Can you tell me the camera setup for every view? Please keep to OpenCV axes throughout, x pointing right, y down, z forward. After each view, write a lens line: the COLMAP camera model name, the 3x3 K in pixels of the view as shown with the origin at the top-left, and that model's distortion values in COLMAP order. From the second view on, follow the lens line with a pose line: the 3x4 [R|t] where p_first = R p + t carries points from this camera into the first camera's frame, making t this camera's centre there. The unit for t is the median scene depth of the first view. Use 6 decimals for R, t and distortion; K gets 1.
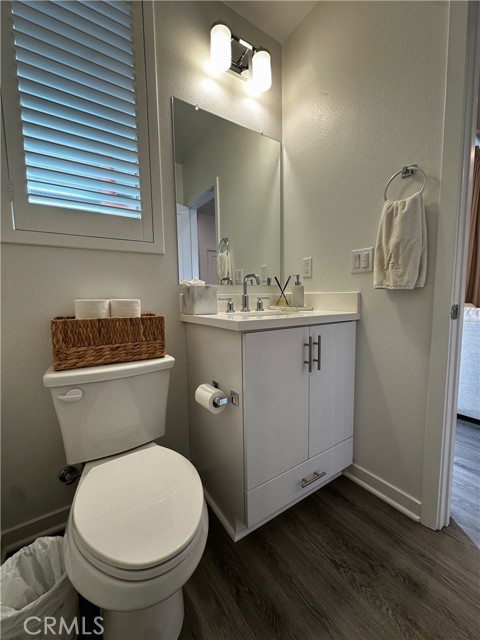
lens RADIAL K [[255.5, 0, 241.7], [0, 255.5, 322.5], [0, 0, 1]] dist [-0.001635, 0.000938]
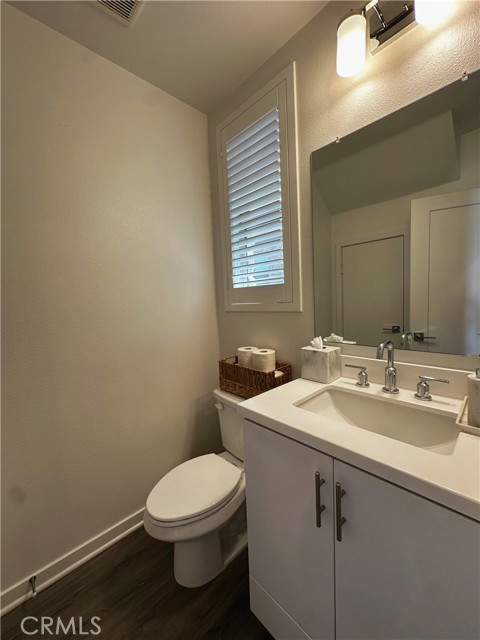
lens RADIAL K [[255.5, 0, 240.1], [0, 255.5, 320.6], [0, 0, 1]] dist [-0.001635, 0.000938]
pose [[0.176475, 0.092025, -0.979994, 0.827230], [-0.056987, 0.994905, 0.083163, -0.366621], [0.982654, 0.041170, 0.180820, 0.678315]]
